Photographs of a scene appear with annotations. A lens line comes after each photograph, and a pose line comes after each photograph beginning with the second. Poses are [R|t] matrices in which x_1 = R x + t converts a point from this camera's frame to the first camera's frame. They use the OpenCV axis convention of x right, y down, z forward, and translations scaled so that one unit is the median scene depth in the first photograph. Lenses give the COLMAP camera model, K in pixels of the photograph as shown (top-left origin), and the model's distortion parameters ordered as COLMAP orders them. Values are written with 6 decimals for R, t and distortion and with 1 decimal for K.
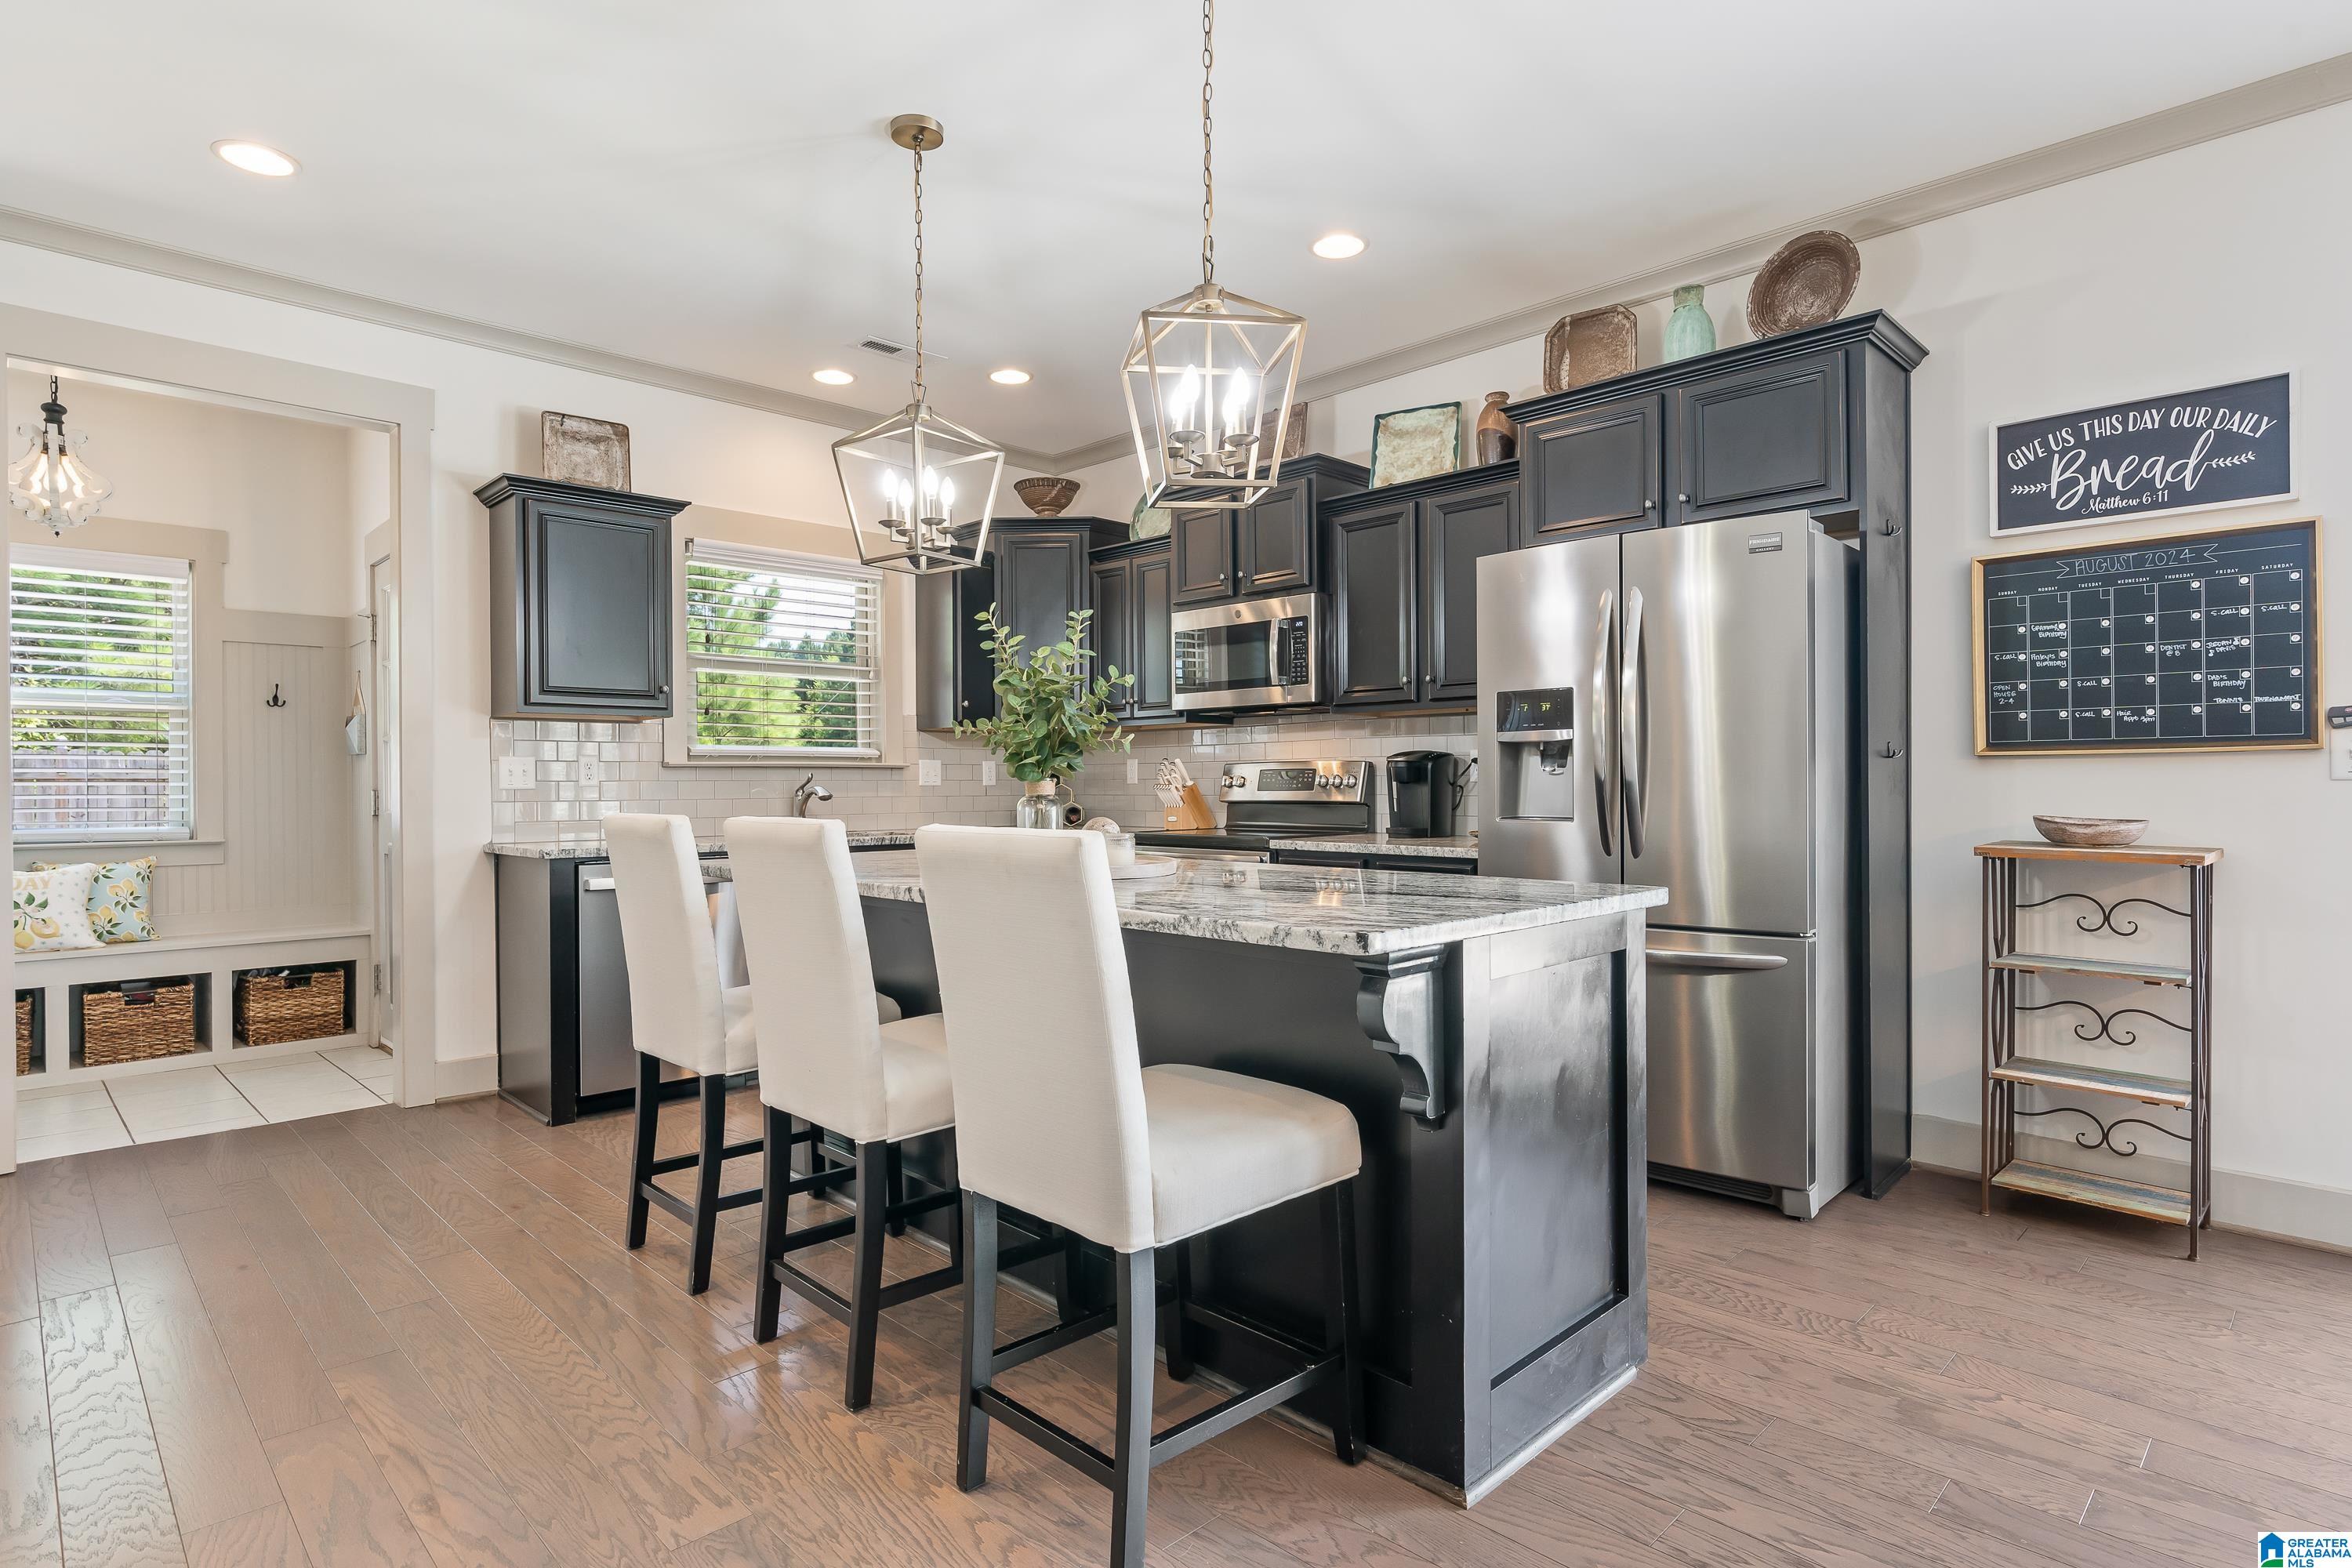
lens RADIAL K [[1212.0, 0, 1216.0], [0, 1212.0, 788.0], [0, 0, 1]] dist [-0.009136, -0.002300]
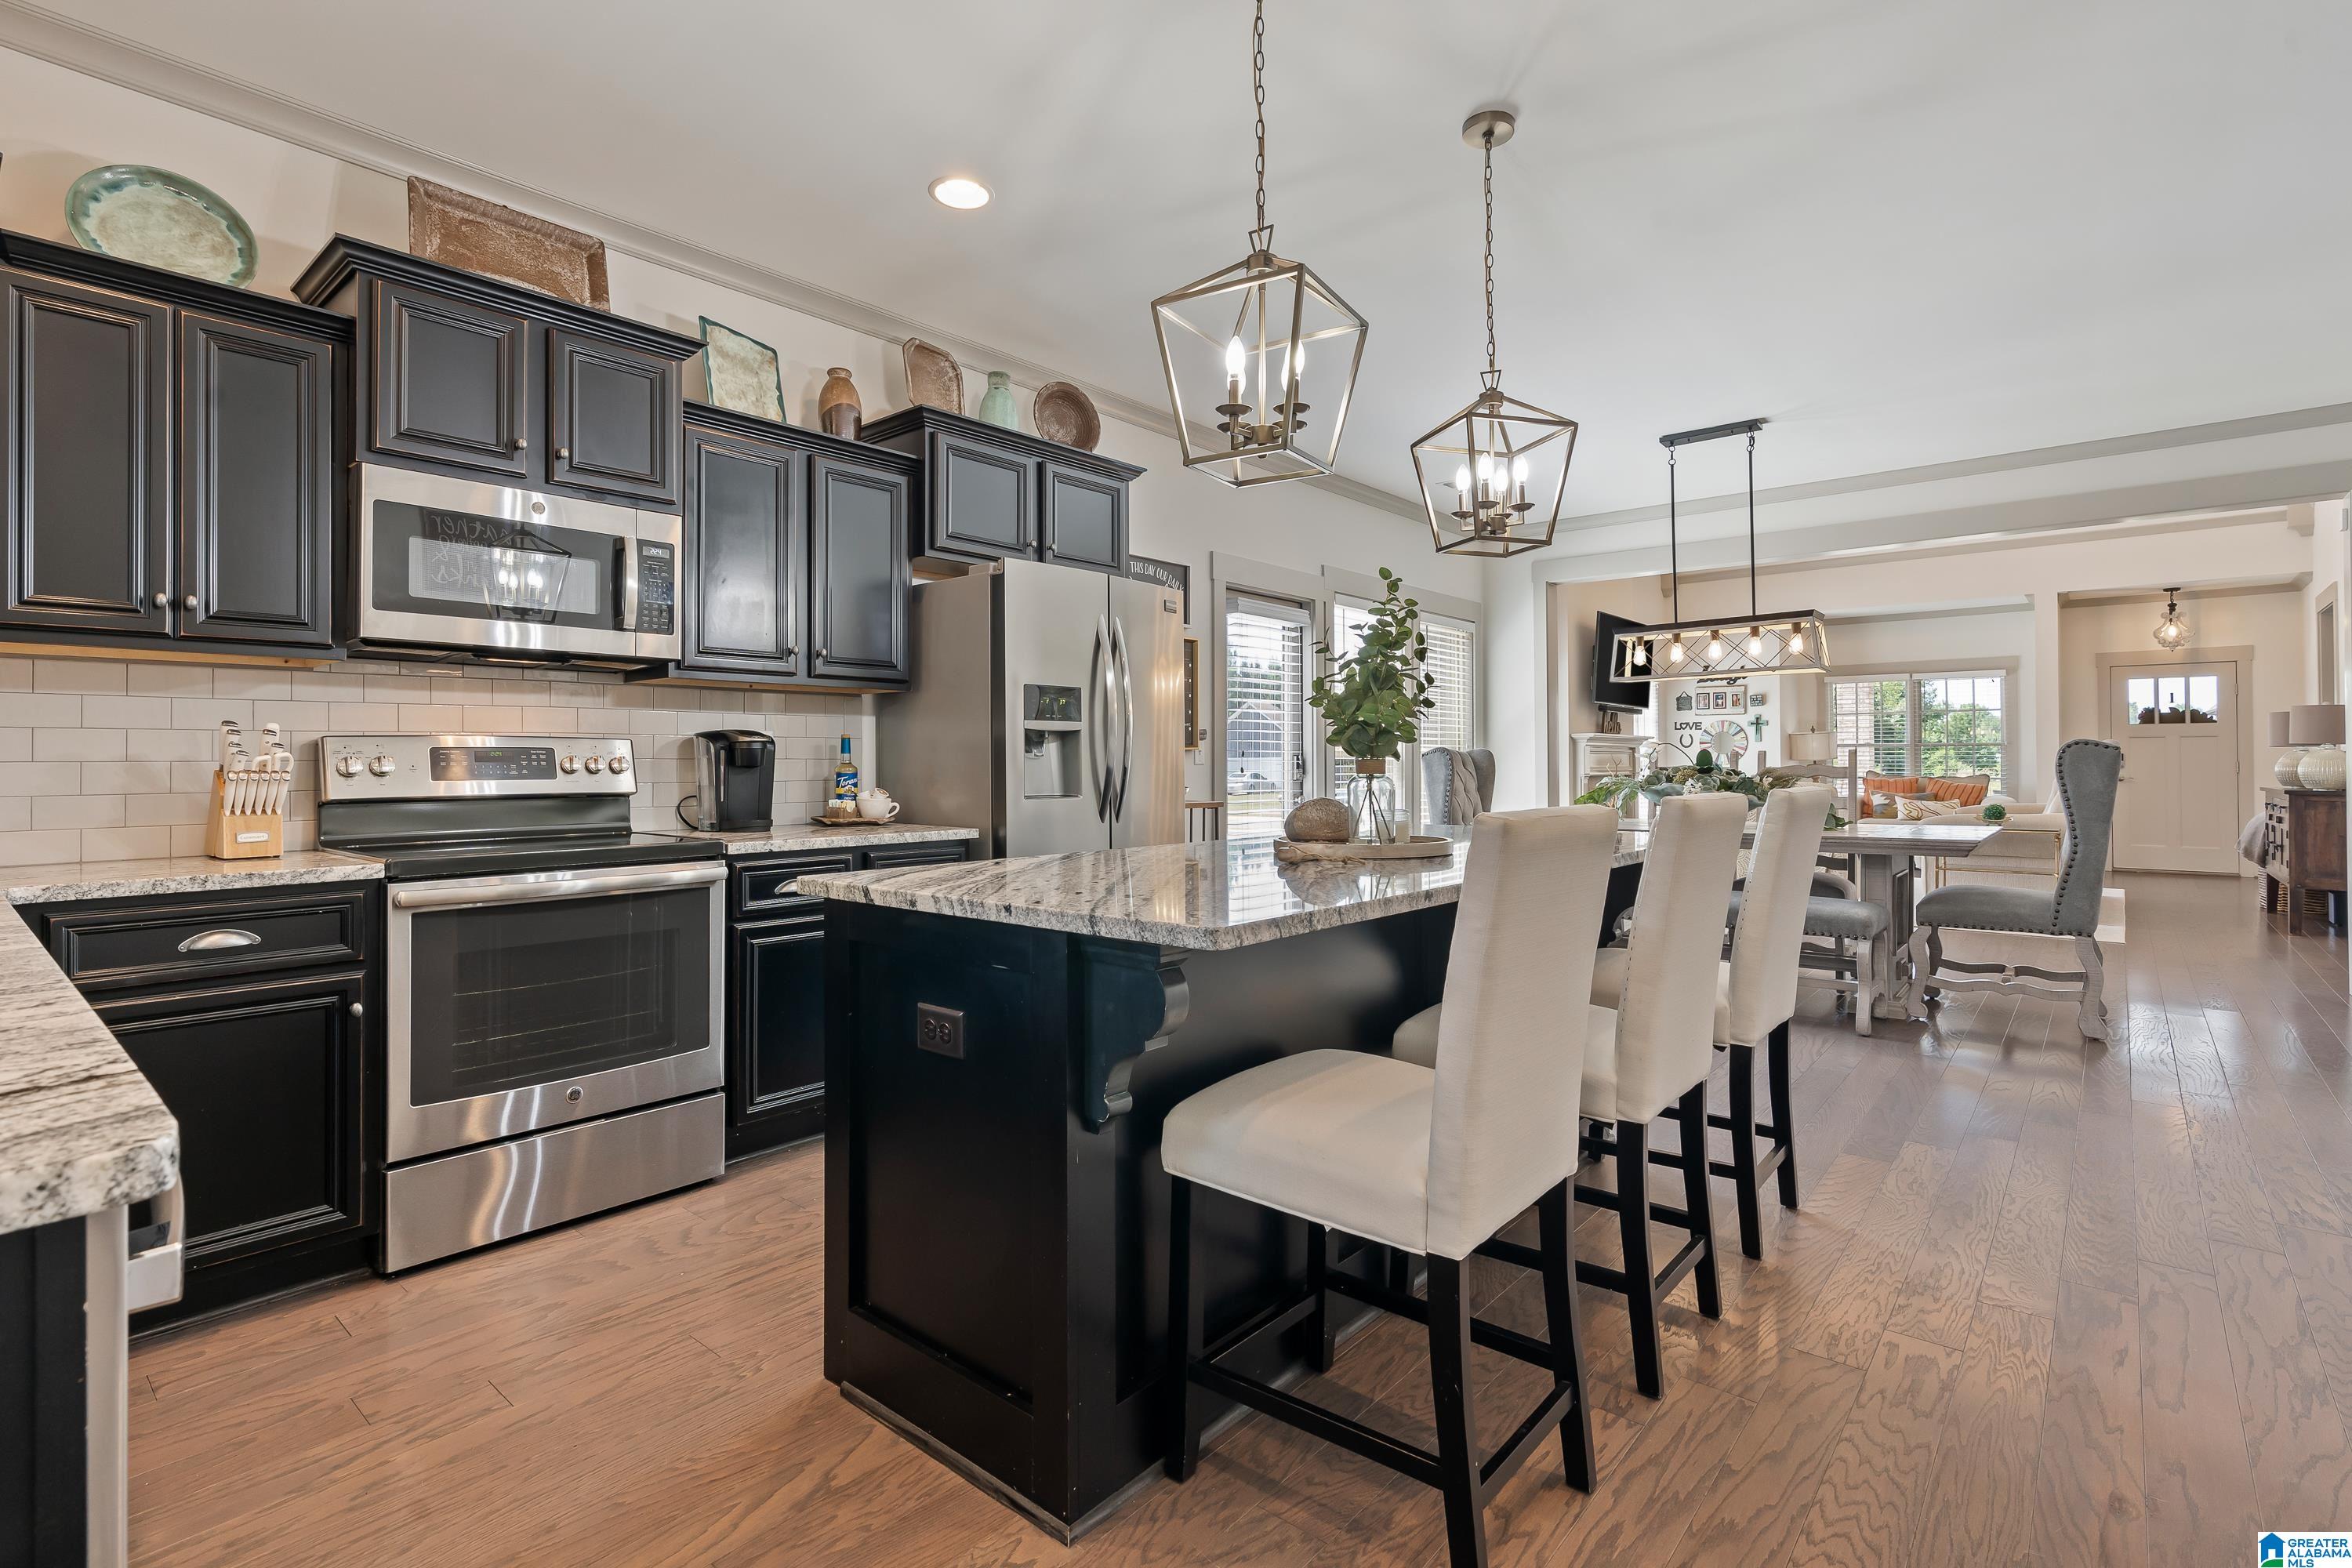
lens RADIAL K [[1088.9, 0, 1167.9], [0, 1088.9, 764.8], [0, 0, 1]] dist [-0.012091, 0.004642]
pose [[-0.055057, 0.004511, 0.998473, -0.612713], [0.009431, 0.999948, -0.003998, -0.000407], [-0.998439, 0.009196, -0.055097, 0.746279]]
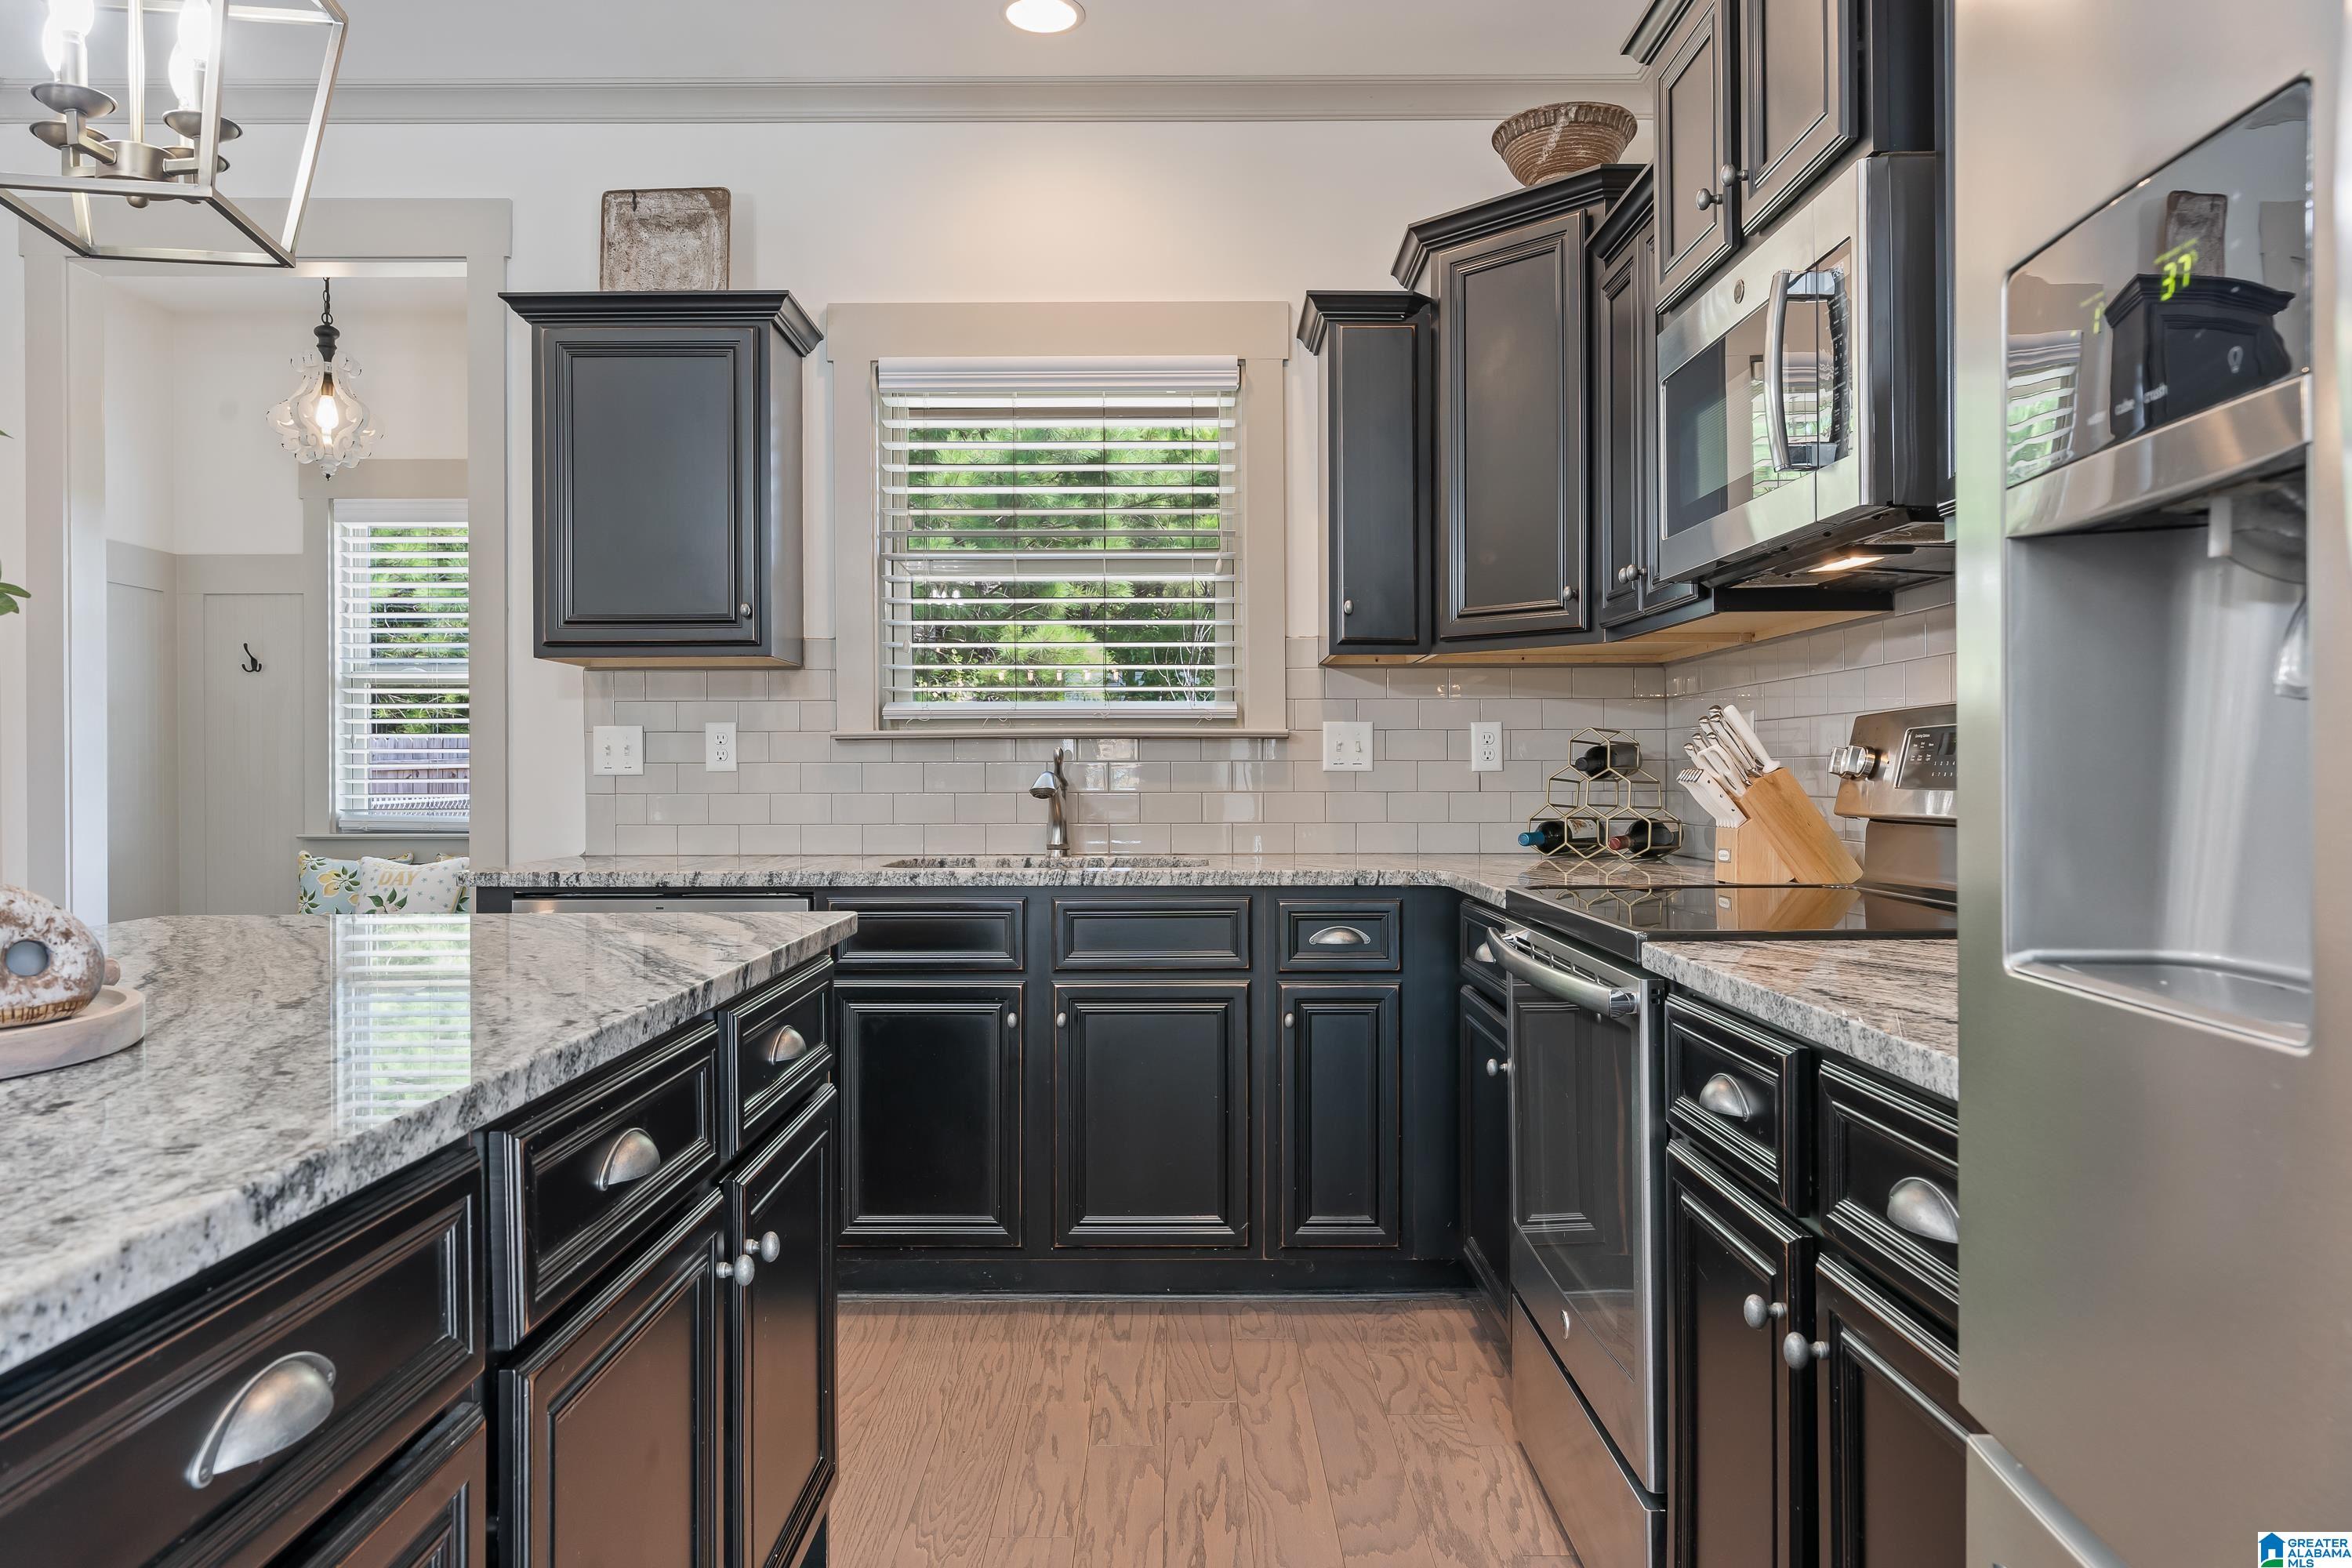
lens RADIAL K [[1569.5, 0, 1178.5], [0, 1569.5, 773.0], [0, 0, 1]] dist [-0.003422, -0.002595]
pose [[0.694400, 0.004373, -0.719576, 0.250344], [-0.003057, 0.999990, 0.003128, -0.003773], [0.719583, 0.000028, 0.694407, 0.604400]]
